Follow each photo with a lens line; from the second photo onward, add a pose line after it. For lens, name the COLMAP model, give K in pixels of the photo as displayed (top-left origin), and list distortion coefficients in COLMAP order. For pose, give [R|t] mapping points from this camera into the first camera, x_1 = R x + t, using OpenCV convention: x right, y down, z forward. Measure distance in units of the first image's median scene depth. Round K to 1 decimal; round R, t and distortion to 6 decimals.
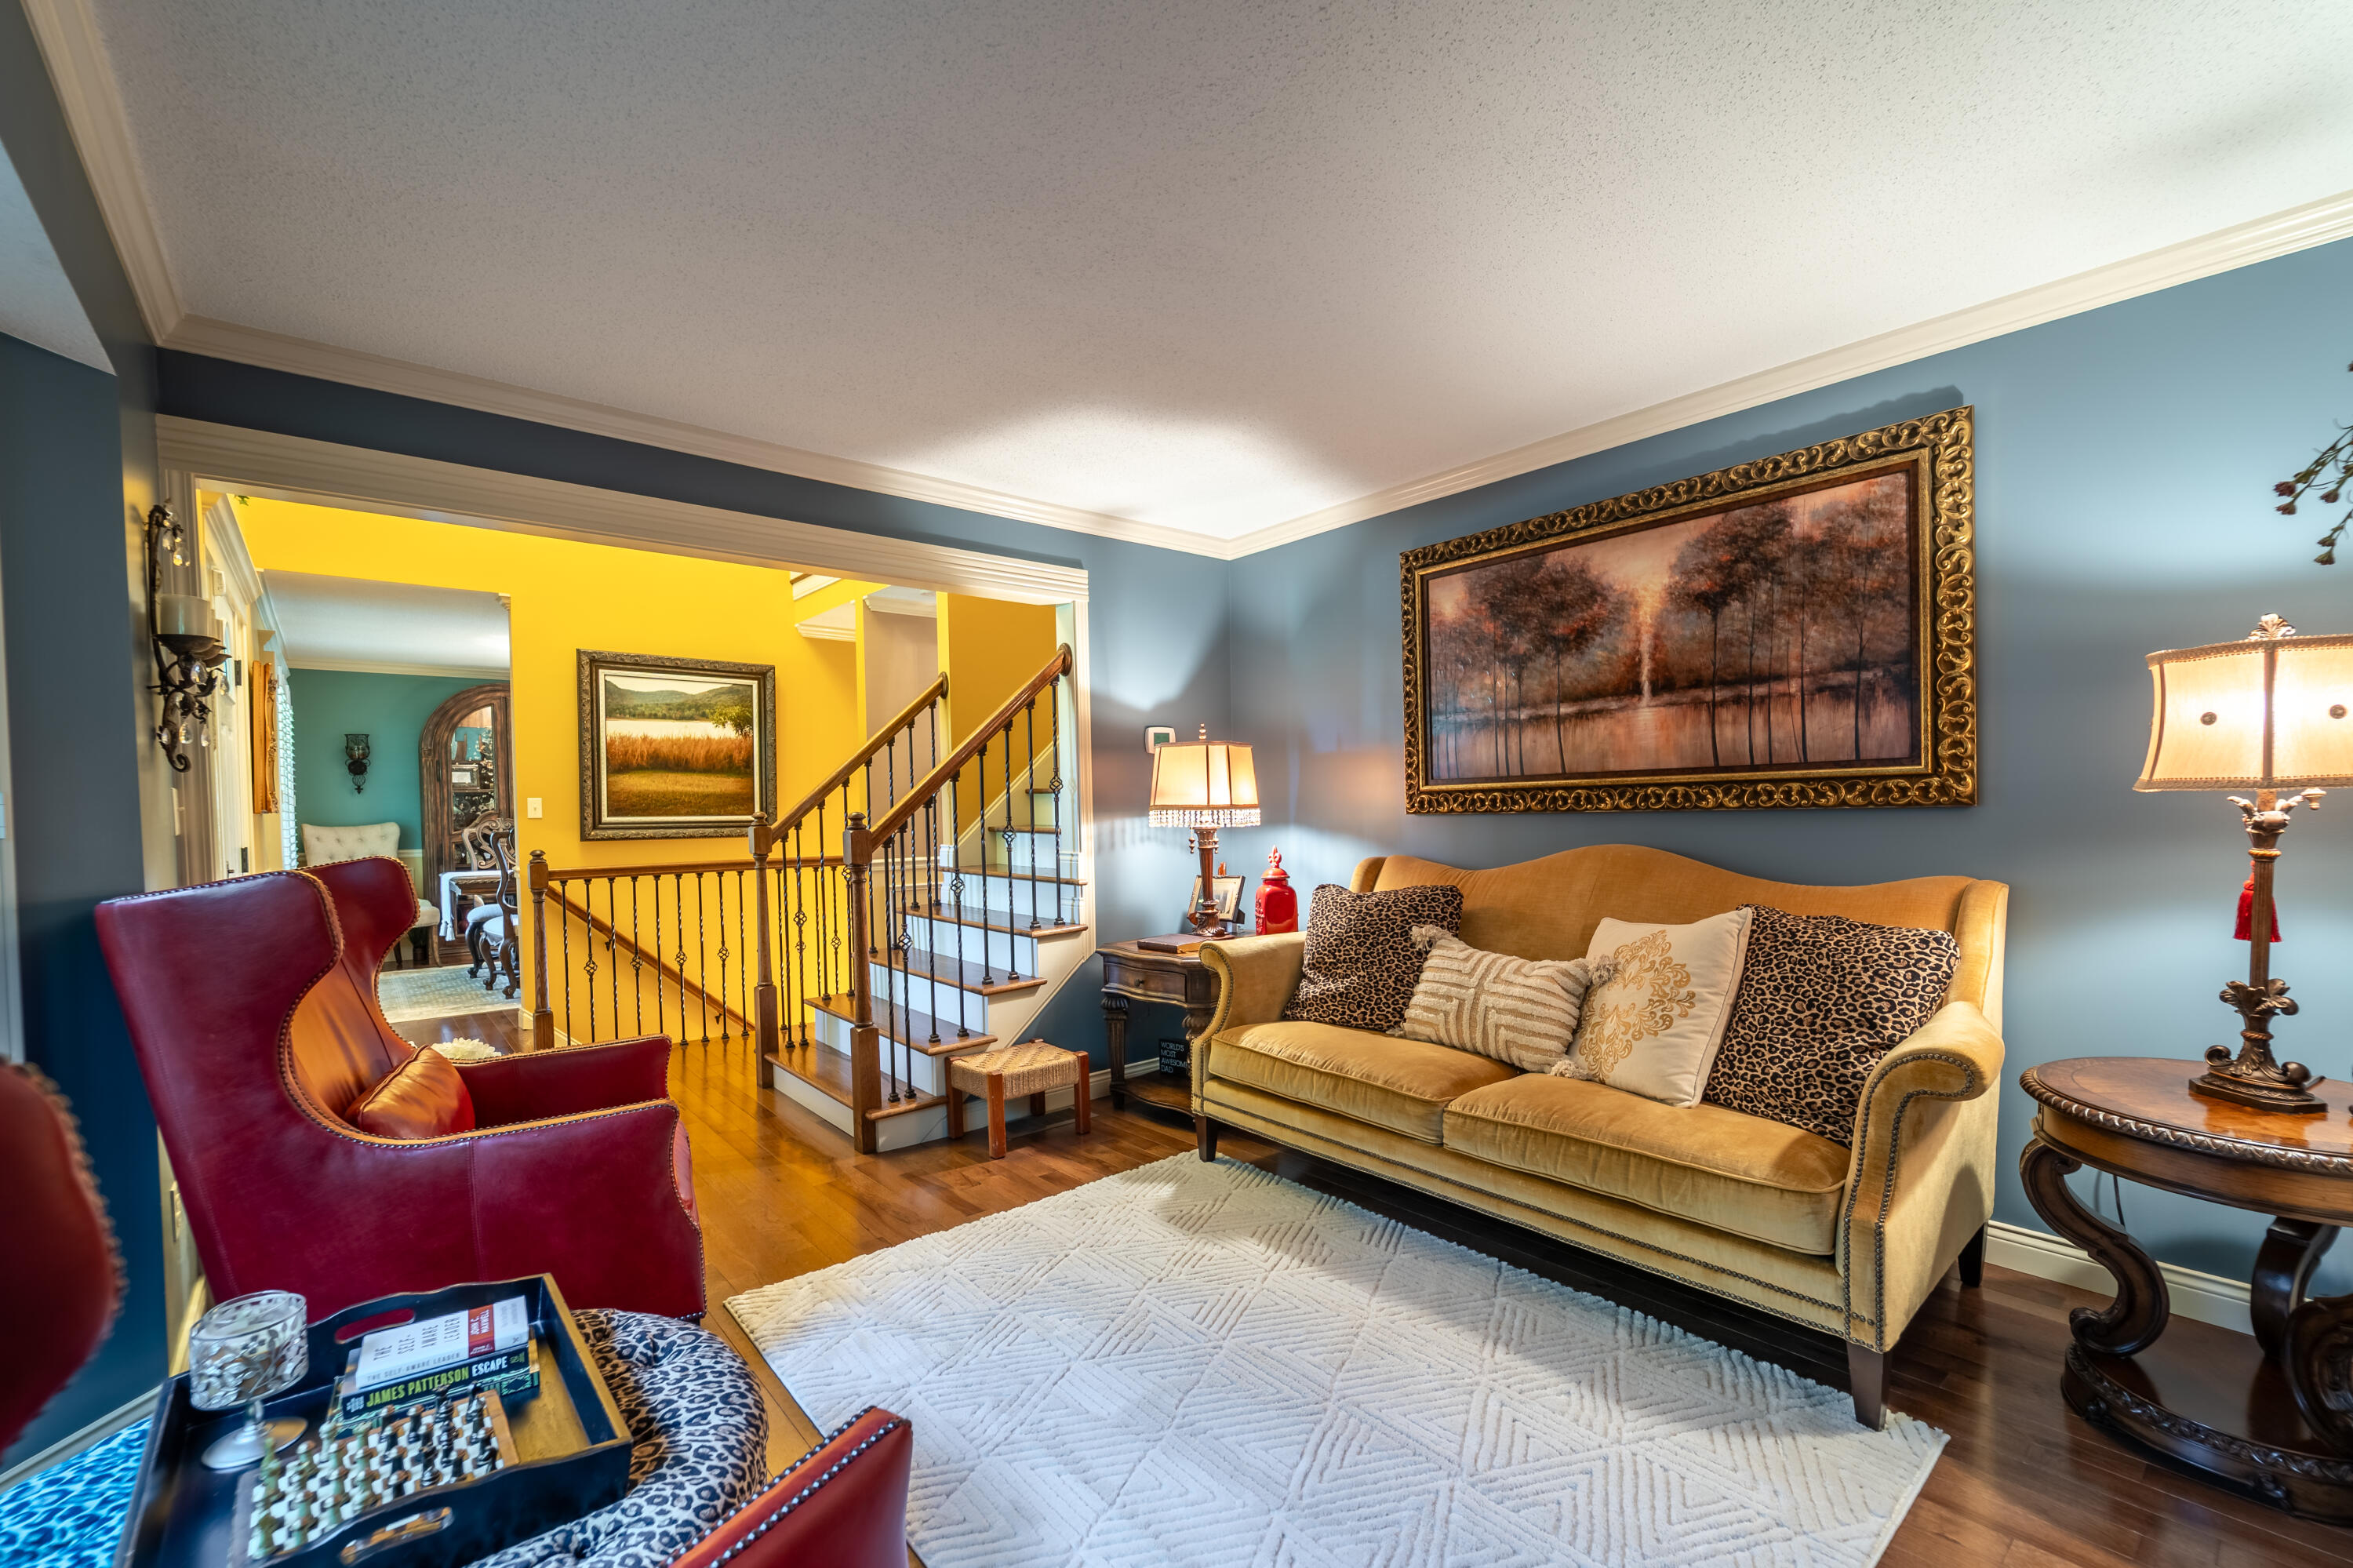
lens RADIAL K [[983.5, 0, 1176.2], [0, 983.5, 829.7], [0, 0, 1]] dist [0.000017, -0.000134]
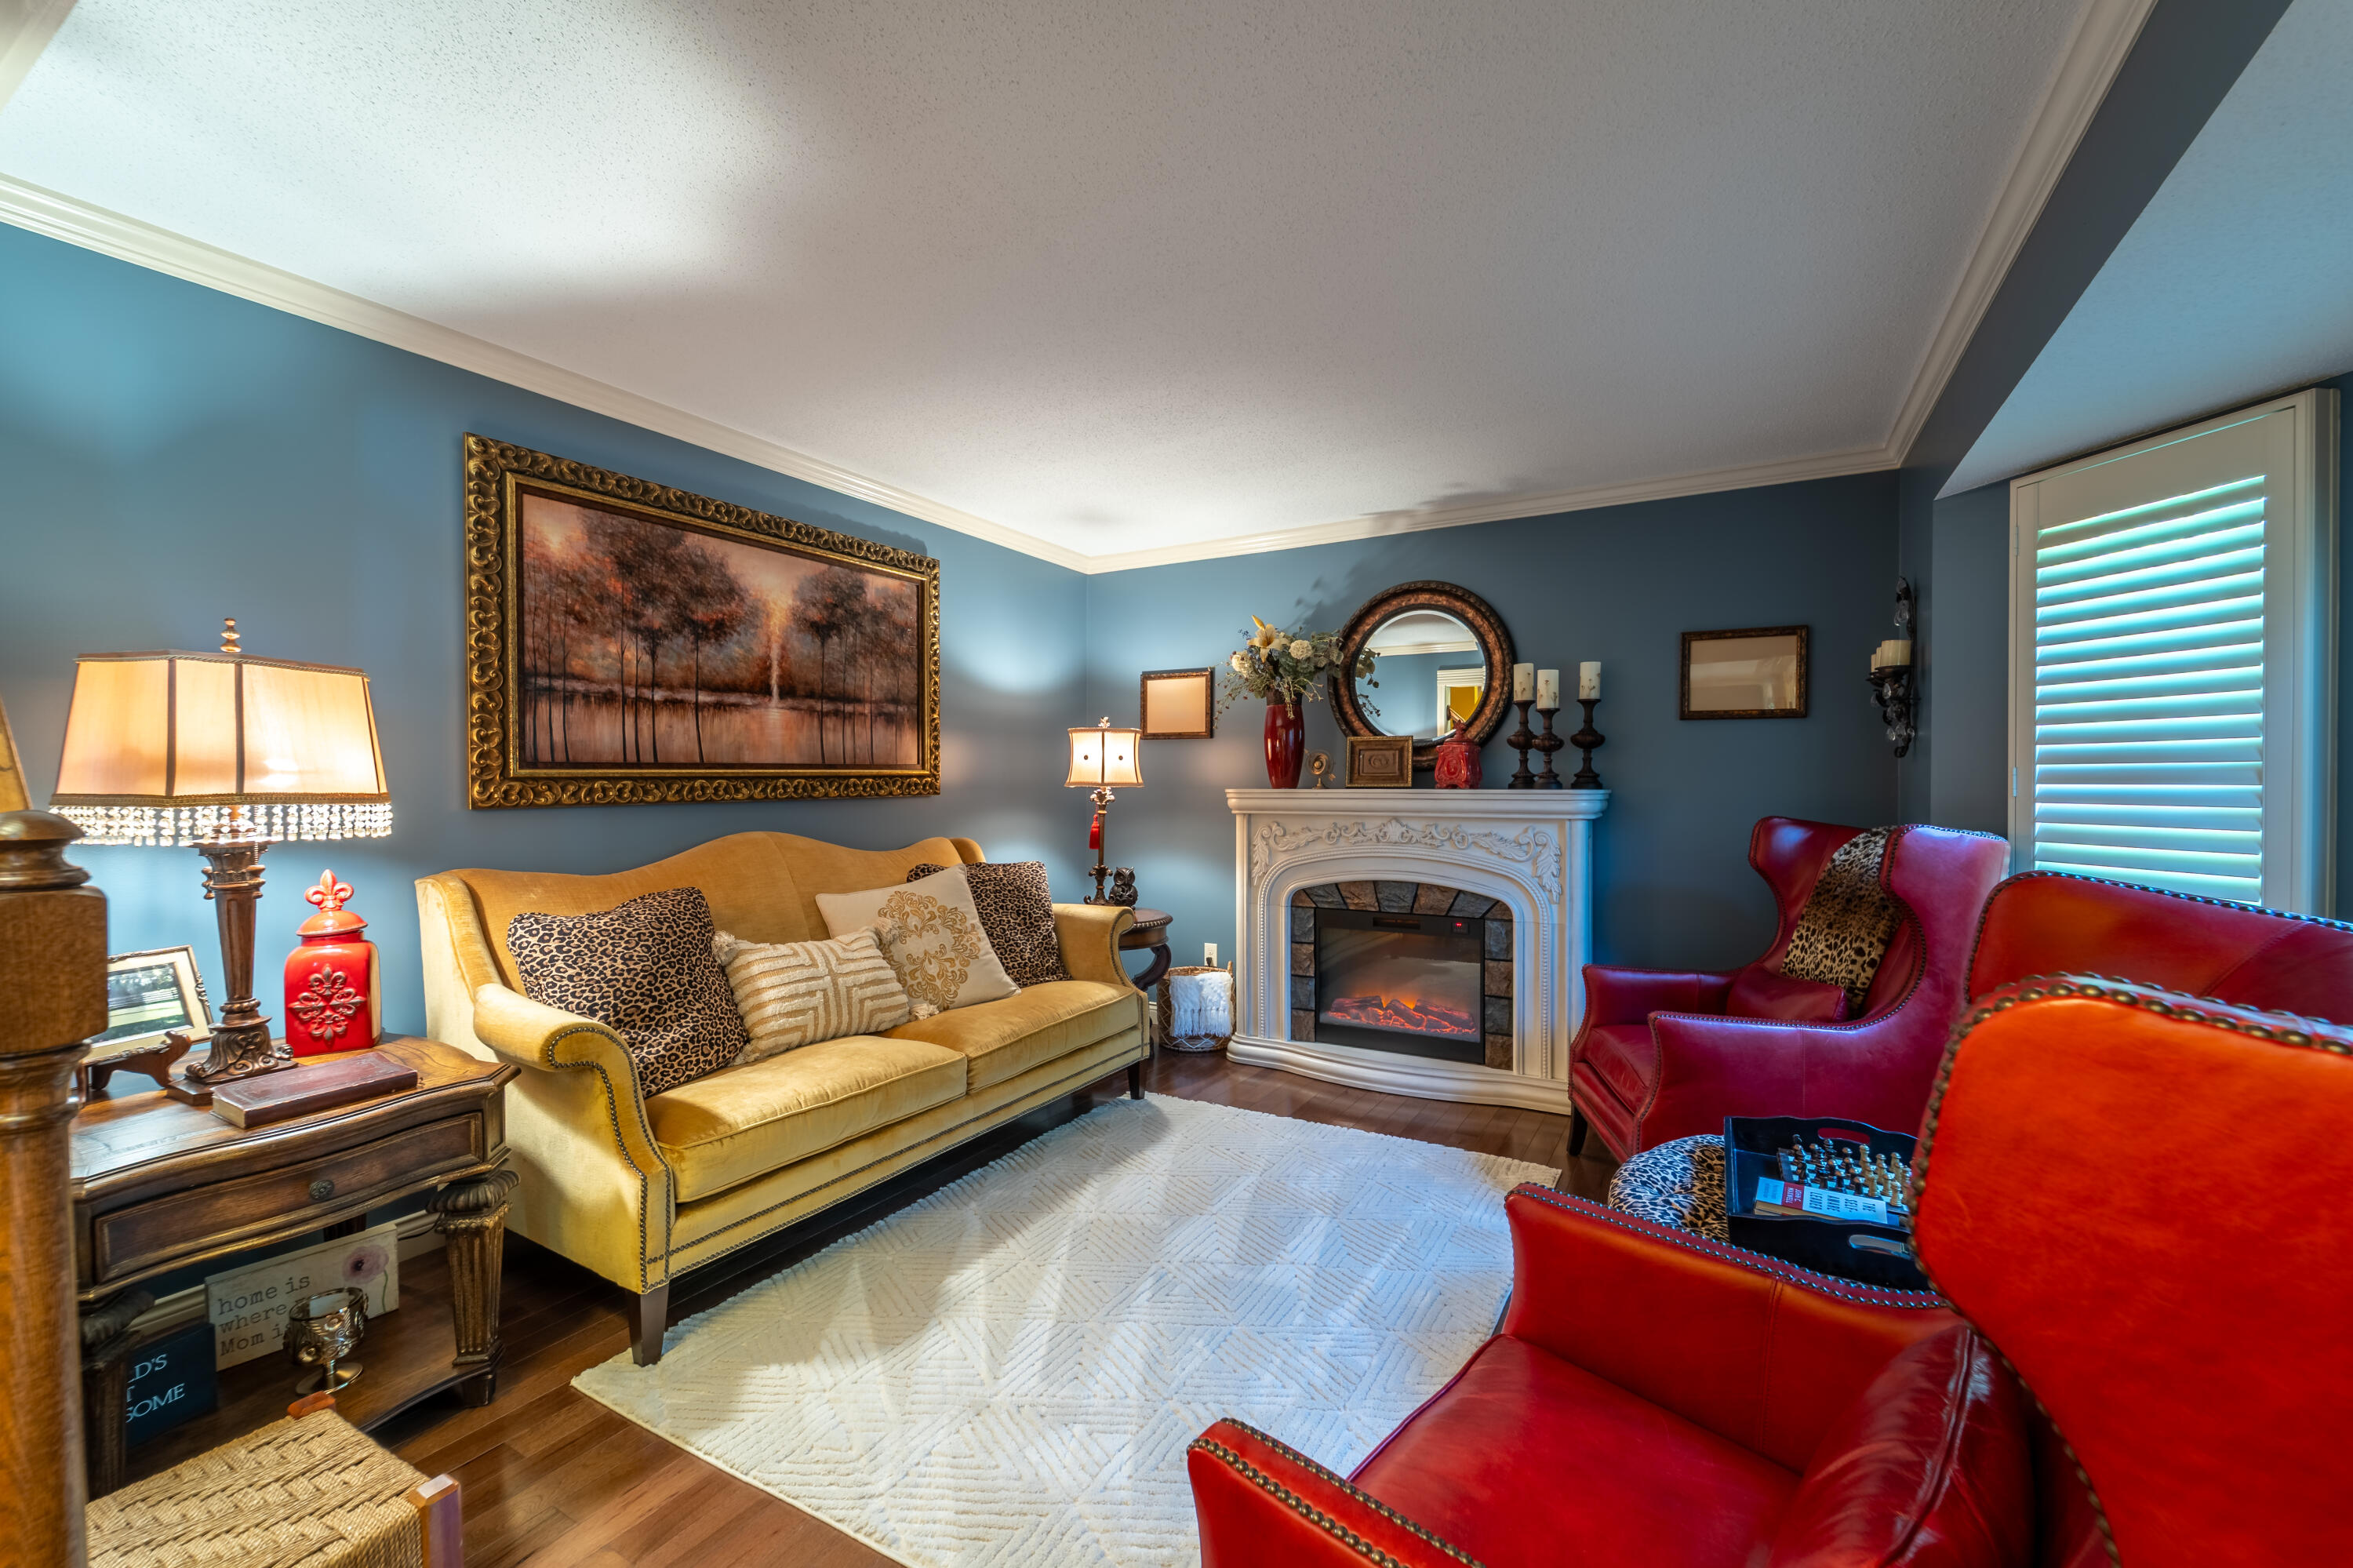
lens RADIAL K [[976.5, 0, 1176.5], [0, 976.5, 784.0], [0, 0, 1]] dist [0.001661, 0.000015]
pose [[-0.347181, 0.012812, 0.937711, -0.716474], [0.028762, 0.999582, -0.003009, -0.020695], [-0.937357, 0.025926, -0.347404, 0.945988]]
